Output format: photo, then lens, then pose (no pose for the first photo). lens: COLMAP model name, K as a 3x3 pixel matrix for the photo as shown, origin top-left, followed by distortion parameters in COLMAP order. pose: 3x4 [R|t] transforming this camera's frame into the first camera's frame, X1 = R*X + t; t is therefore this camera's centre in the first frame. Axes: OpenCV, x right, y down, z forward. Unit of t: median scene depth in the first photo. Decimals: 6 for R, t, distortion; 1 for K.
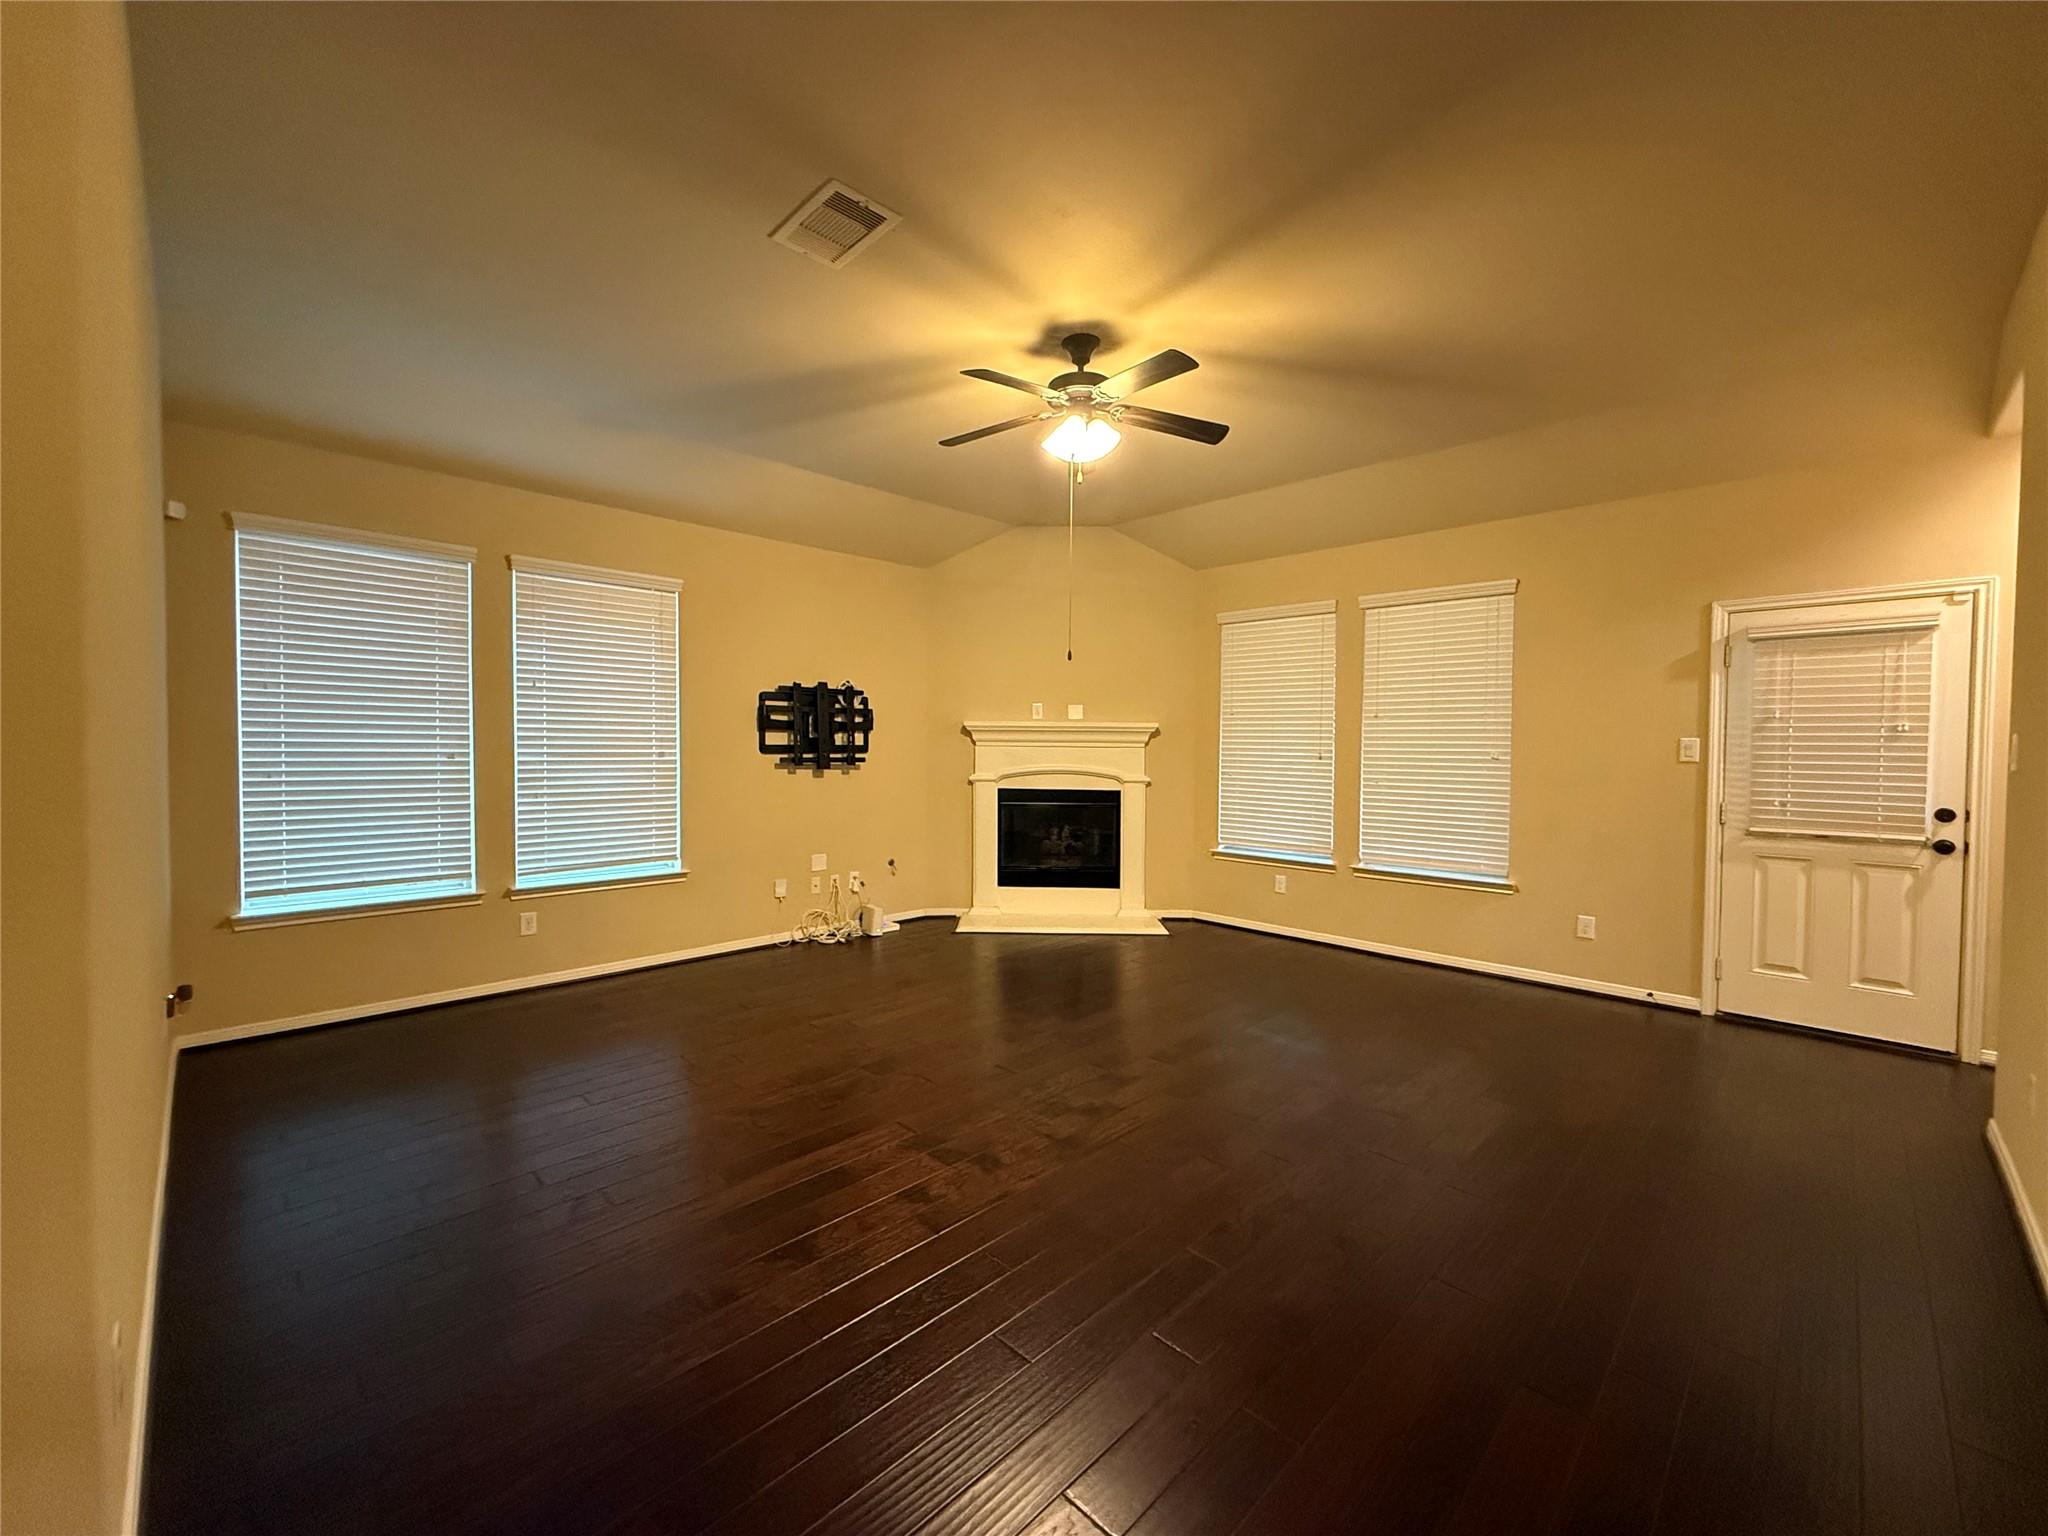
lens RADIAL K [[820.4, 0, 1019.0], [0, 820.4, 764.1], [0, 0, 1]] dist [0.000908, 0.000299]
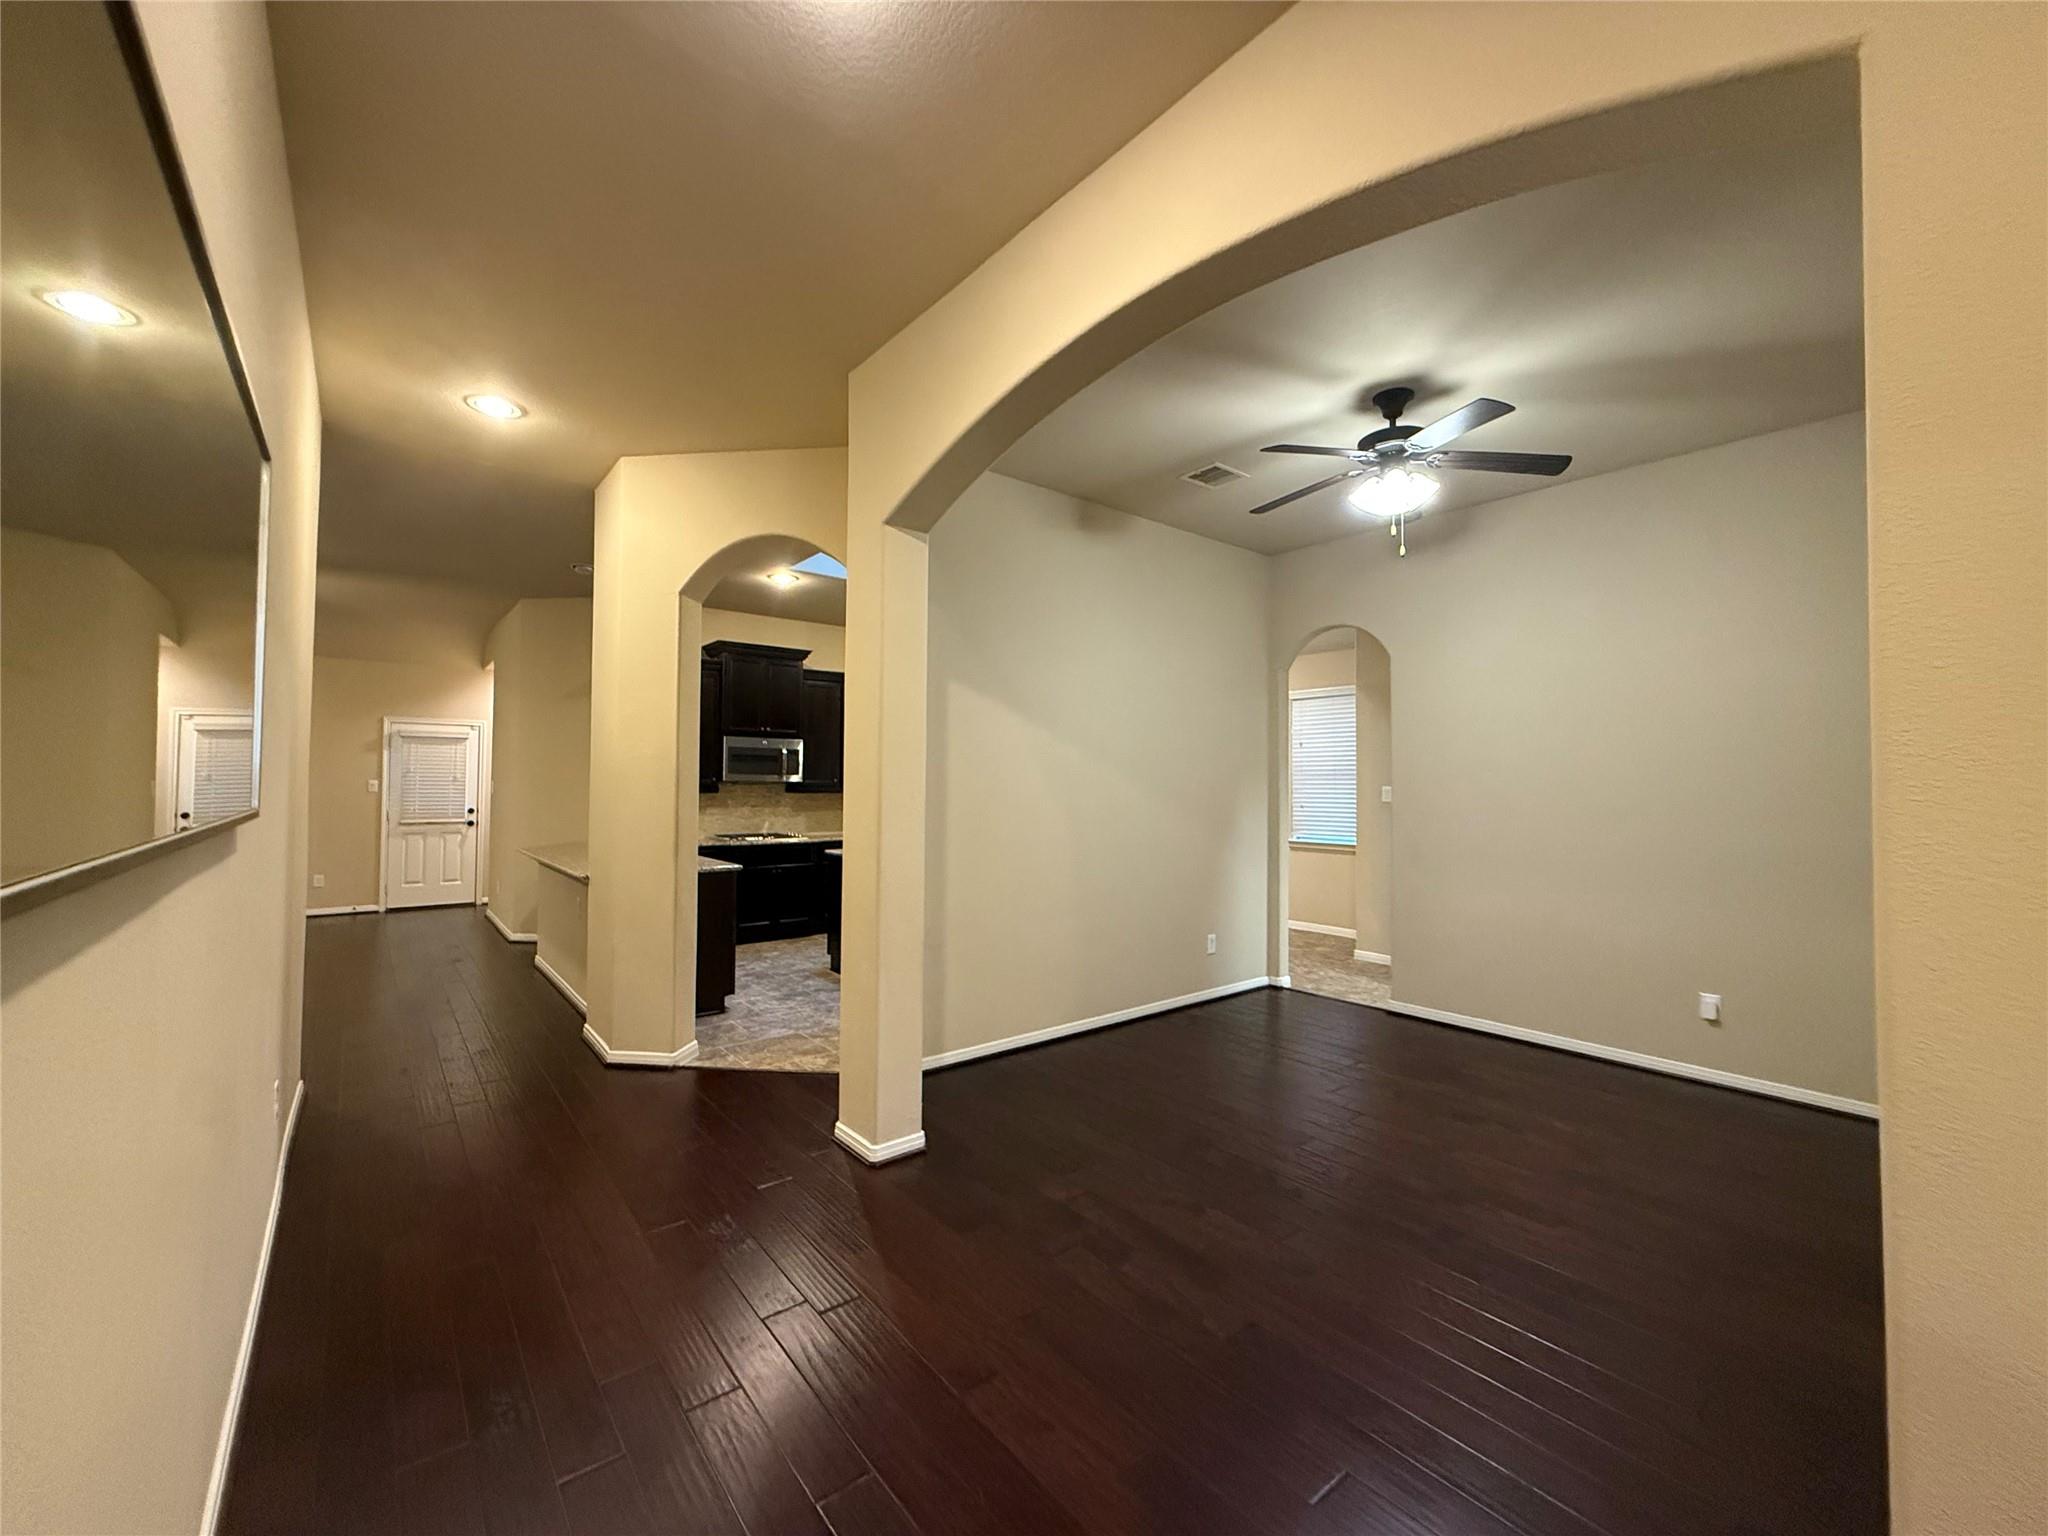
lens RADIAL K [[792.0, 0, 1003.7], [0, 792.0, 765.6], [0, 0, 1]] dist [-0.000498, -0.000022]
pose [[0.119623, 0.017717, 0.992661, -0.768563], [0.020131, 0.999592, -0.020267, 0.002735], [-0.992615, 0.022408, 0.119218, -0.645075]]
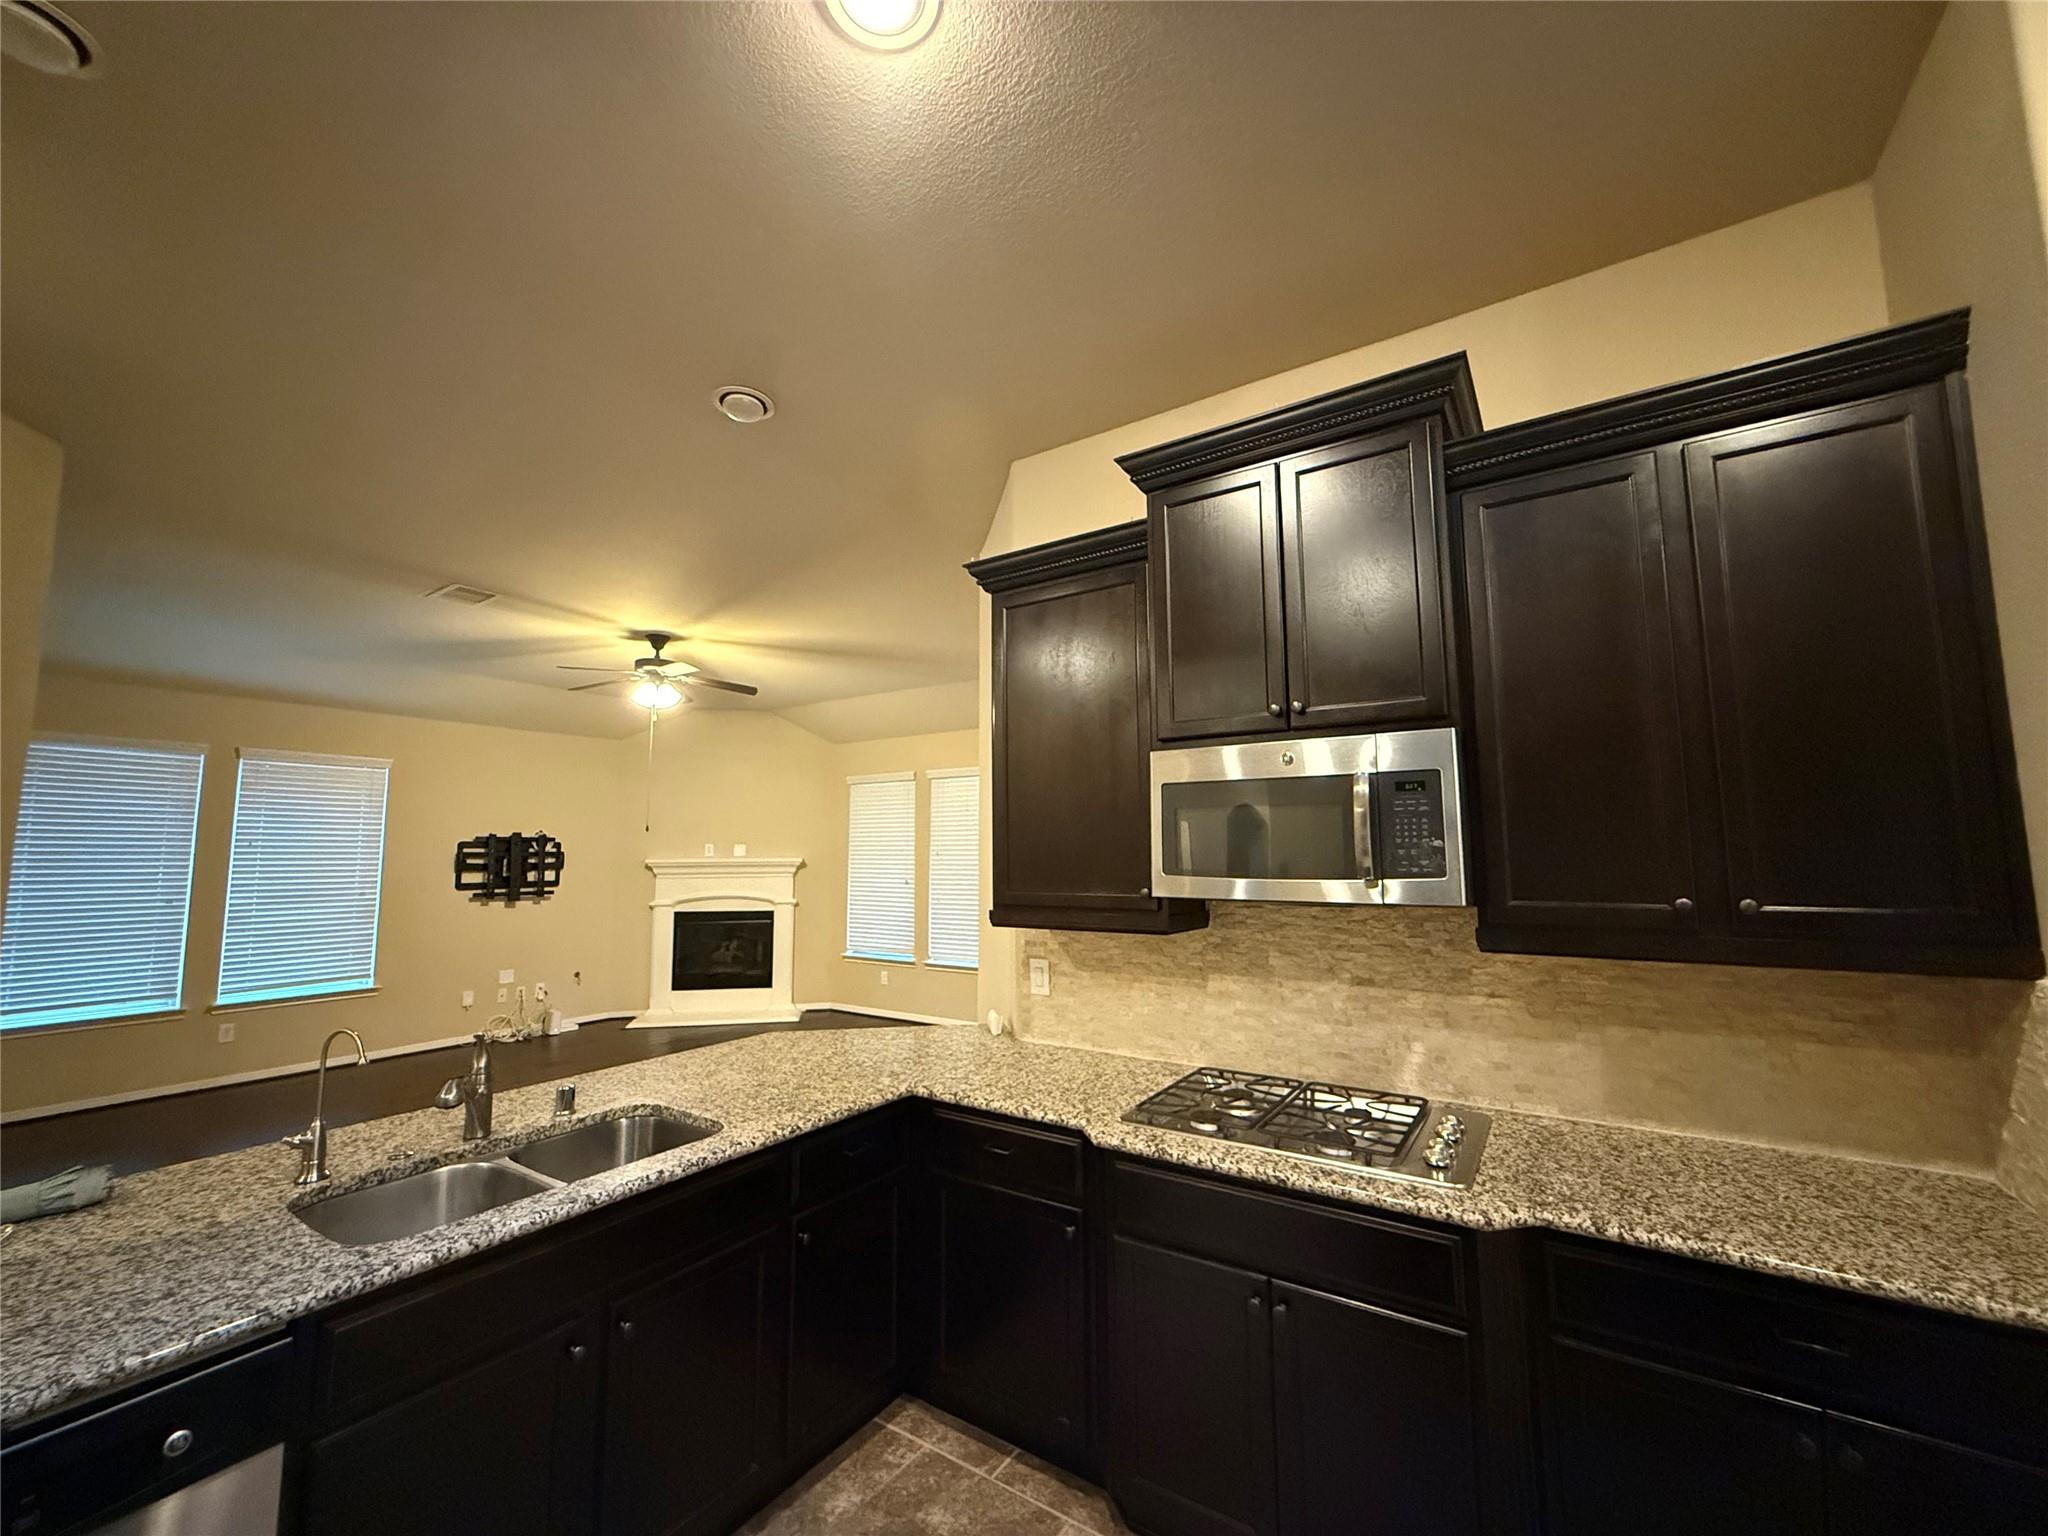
lens RADIAL K [[820.4, 0, 1019.0], [0, 820.4, 764.1], [0, 0, 1]] dist [0.000908, 0.000299]
pose [[0.980128, 0.007252, 0.198235, 0.283859], [0.019600, 0.990901, -0.133157, -0.019931], [-0.197397, 0.134396, 0.971067, -0.431053]]
